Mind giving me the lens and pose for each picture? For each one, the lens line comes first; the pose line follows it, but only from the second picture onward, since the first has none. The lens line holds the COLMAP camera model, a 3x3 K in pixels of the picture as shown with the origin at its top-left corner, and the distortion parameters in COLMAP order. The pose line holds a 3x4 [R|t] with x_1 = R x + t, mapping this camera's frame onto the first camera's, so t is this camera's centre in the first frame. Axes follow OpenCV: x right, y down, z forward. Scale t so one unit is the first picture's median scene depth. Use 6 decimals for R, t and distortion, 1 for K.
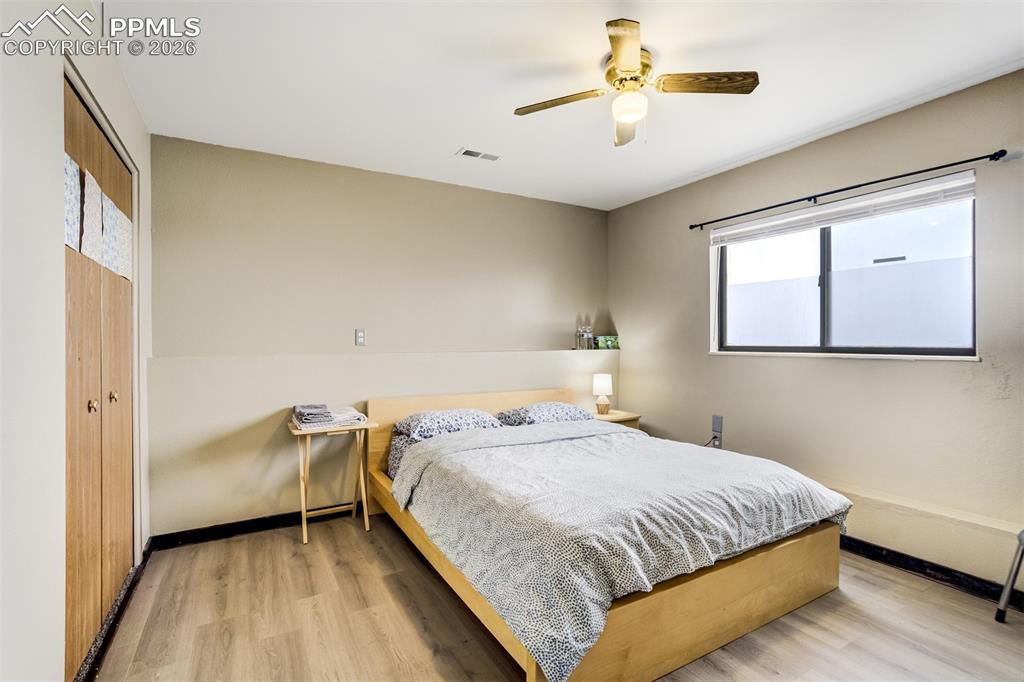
lens RADIAL K [[489.1, 0, 513.3], [0, 489.1, 339.2], [0, 0, 1]] dist [-0.029292, 0.000131]
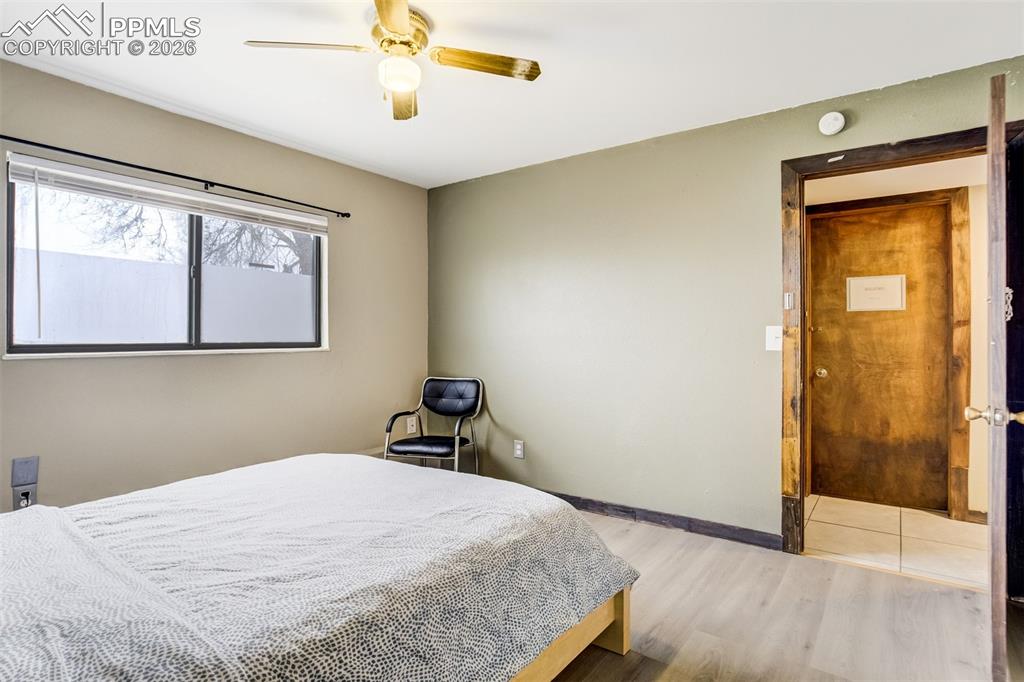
lens RADIAL K [[489.1, 0, 513.3], [0, 489.1, 339.2], [0, 0, 1]] dist [-0.029292, 0.000131]
pose [[-0.371210, 0.002105, 0.928546, -0.466650], [-0.002048, 0.999993, -0.003086, 0.010161], [-0.928547, -0.003047, -0.371203, 0.803343]]
